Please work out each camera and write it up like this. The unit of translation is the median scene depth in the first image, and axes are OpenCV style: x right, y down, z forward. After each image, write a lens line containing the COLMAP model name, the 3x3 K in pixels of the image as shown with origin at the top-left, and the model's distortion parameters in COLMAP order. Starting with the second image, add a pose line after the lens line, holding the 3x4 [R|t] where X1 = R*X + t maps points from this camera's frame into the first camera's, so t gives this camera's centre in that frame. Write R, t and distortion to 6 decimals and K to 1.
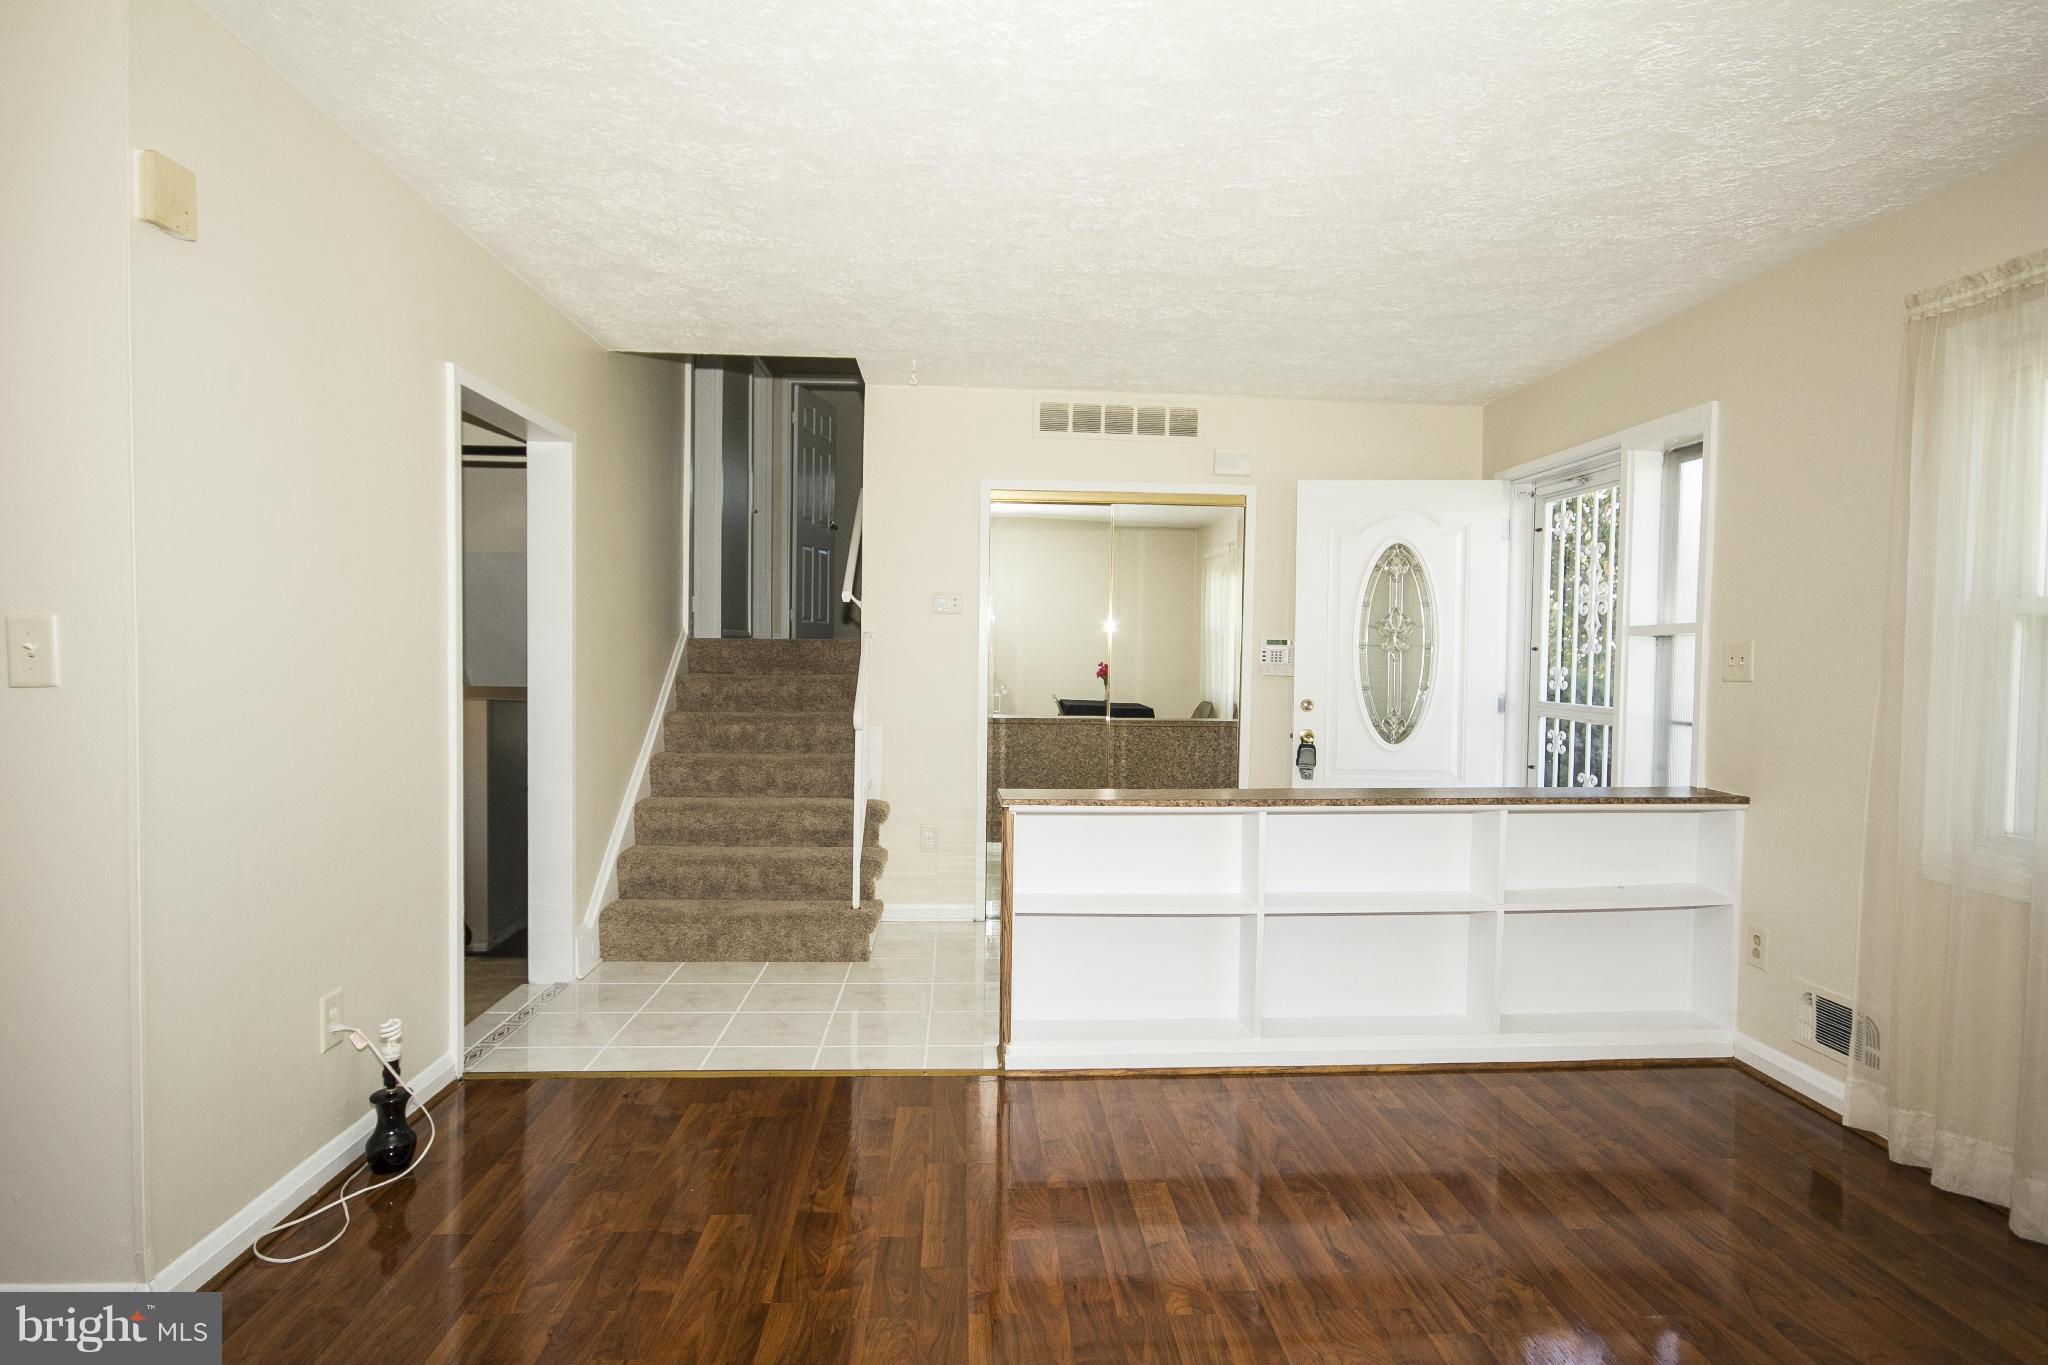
lens RADIAL K [[1095.4, 0, 1034.9], [0, 1095.4, 691.4], [0, 0, 1]] dist [-0.000816, 0.000281]
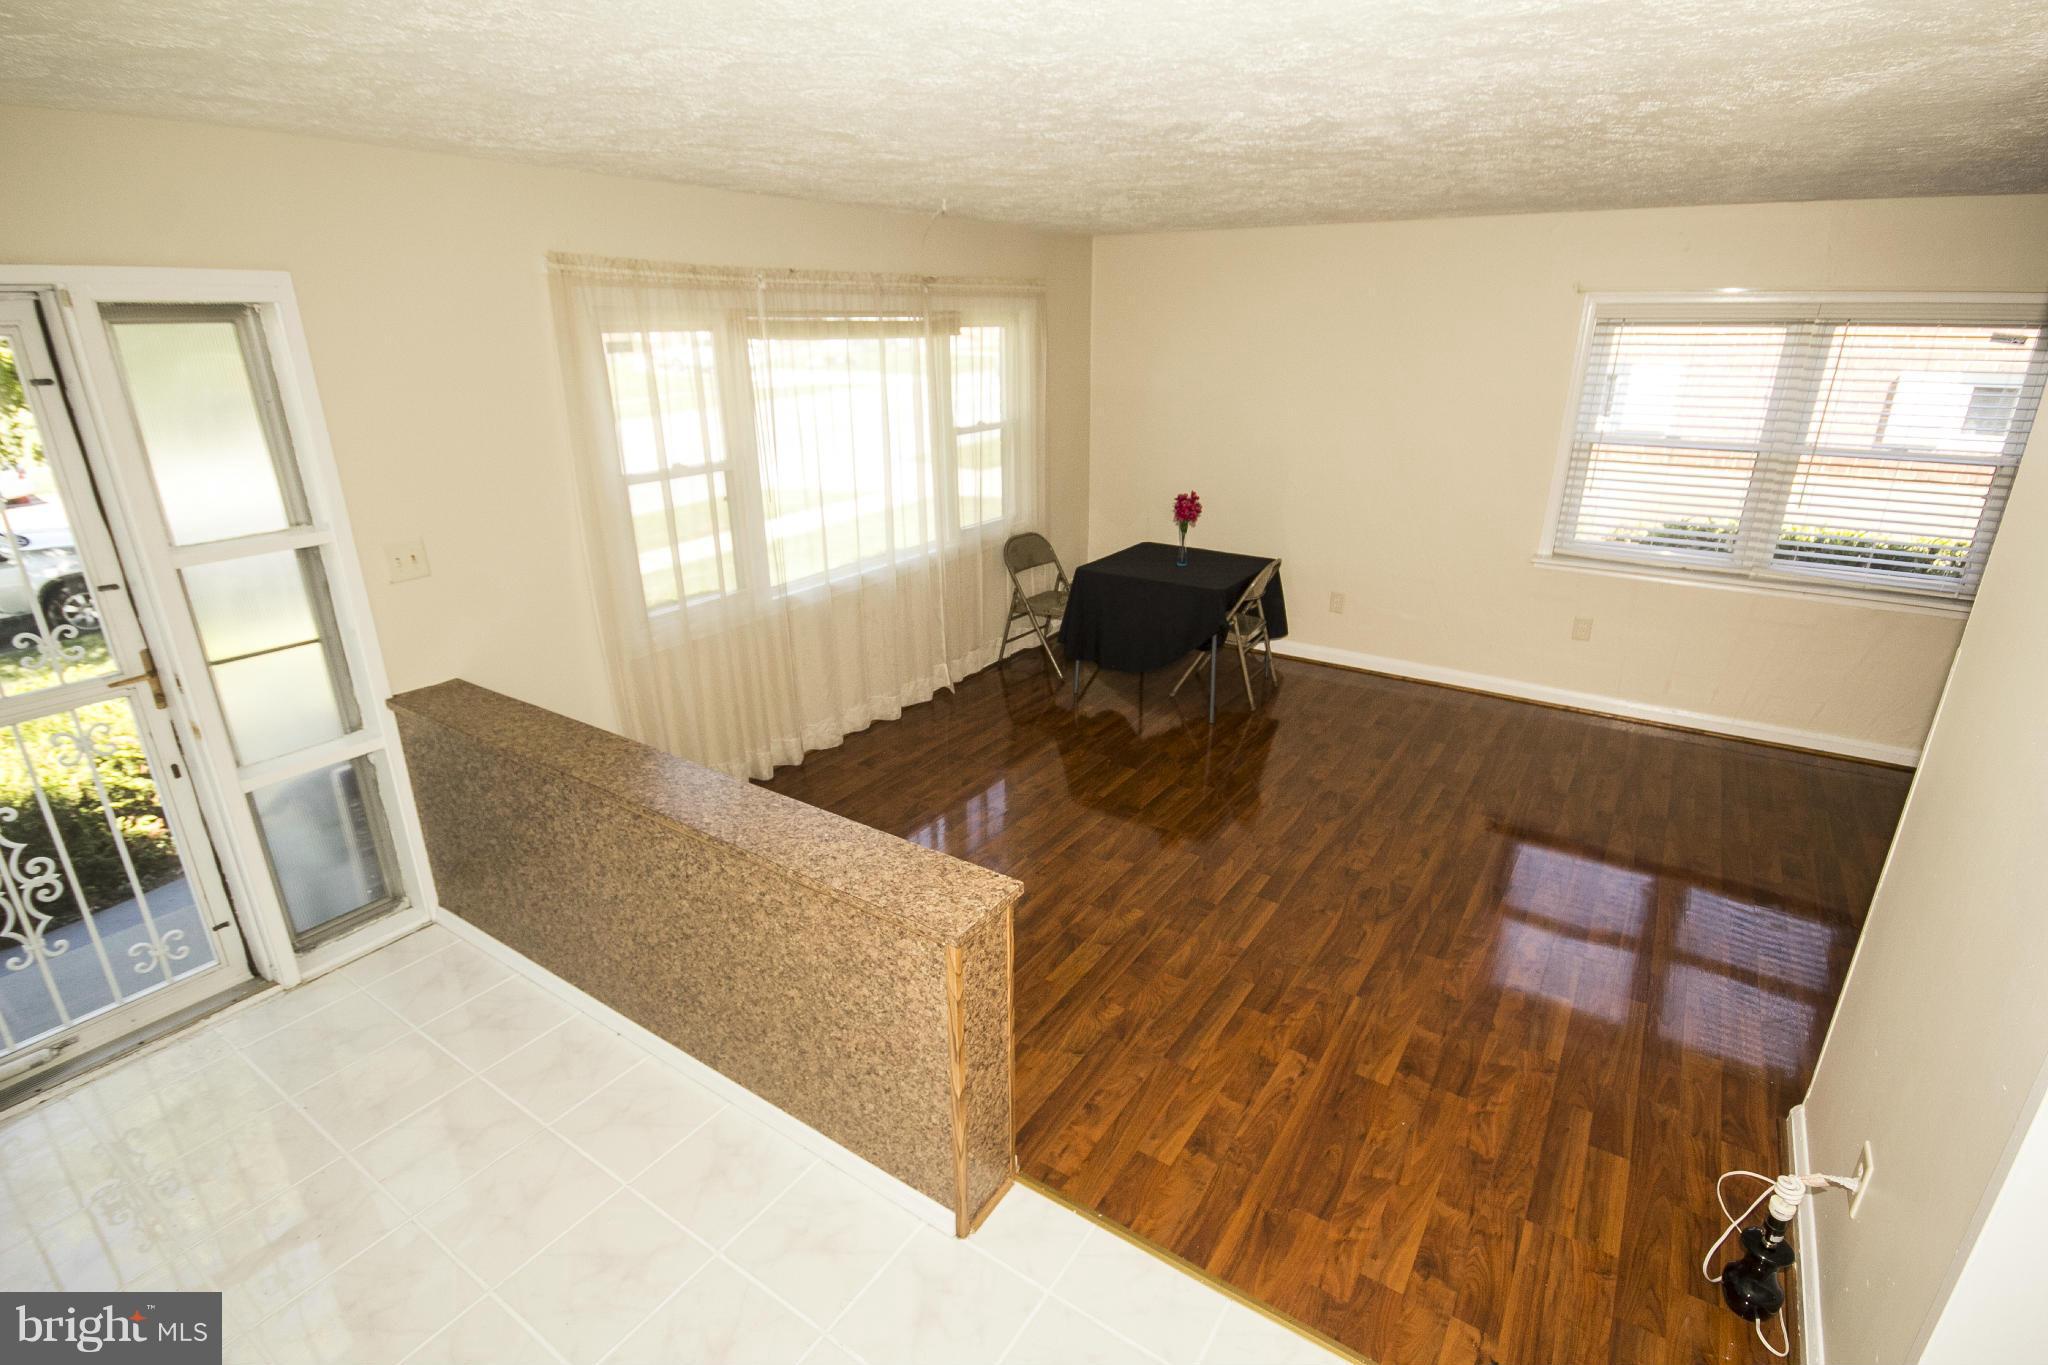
lens RADIAL K [[984.8, 0, 1033.3], [0, 984.8, 681.9], [0, 0, 1]] dist [-0.000614, -0.000010]
pose [[-0.794708, -0.221330, 0.565201, -0.278279], [0.012177, 0.925150, 0.379405, -0.203842], [-0.606870, 0.308399, -0.732529, 1.056095]]
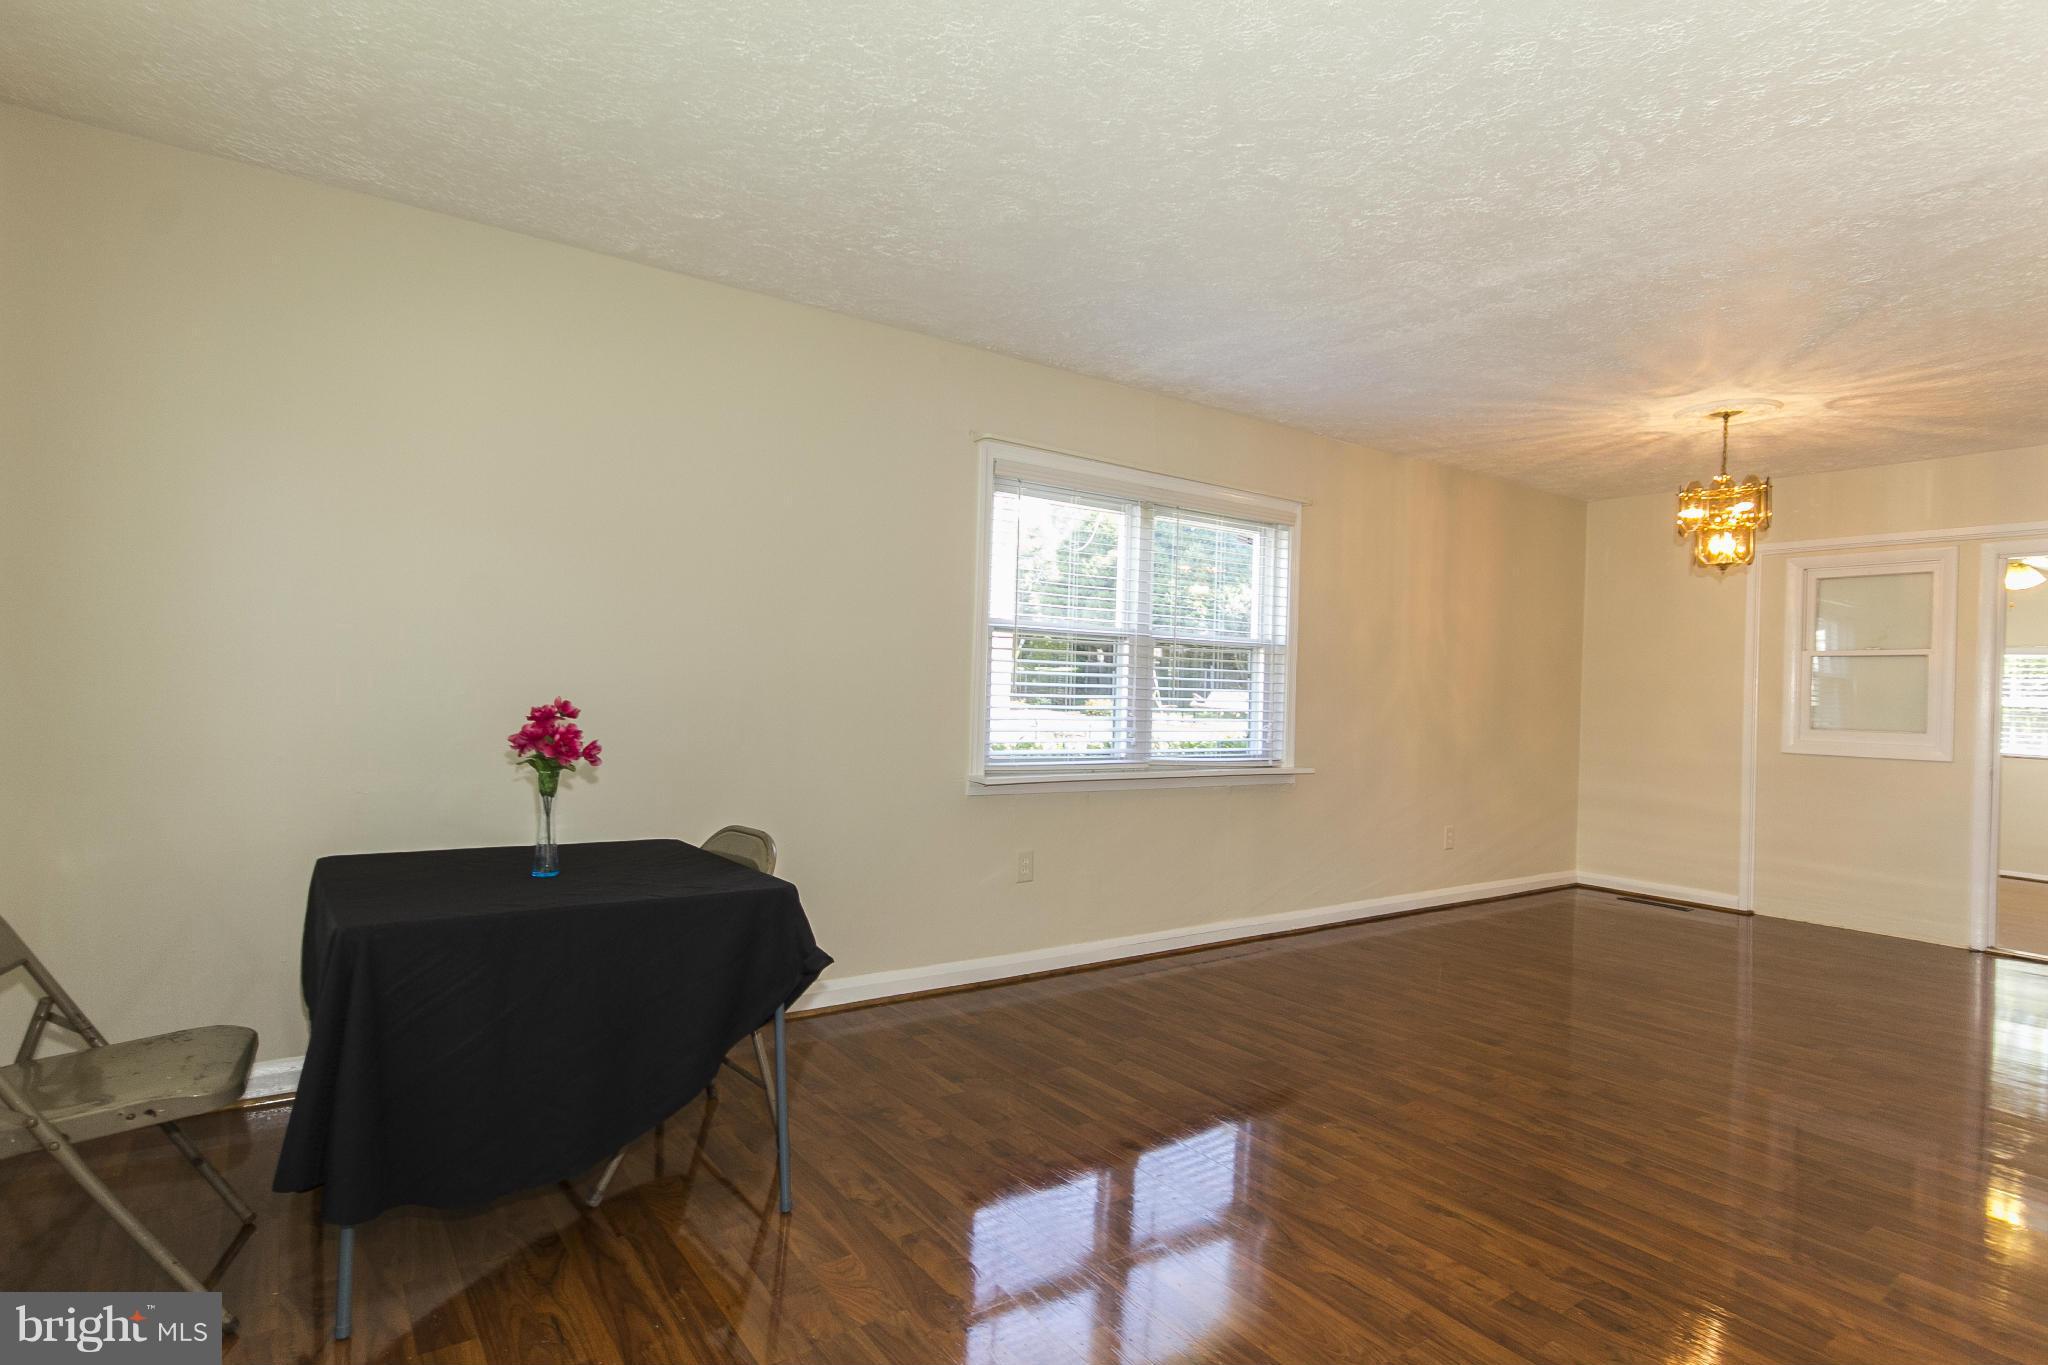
lens RADIAL K [[1064.1, 0, 1024.0], [0, 1064.1, 682.5], [0, 0, 1]] dist [-0.000105, -0.000313]
pose [[-0.845416, -0.042098, -0.532447, 0.391669], [-0.061857, 0.997898, 0.019318, 0.005523], [0.530515, 0.049268, -0.846243, 0.586573]]
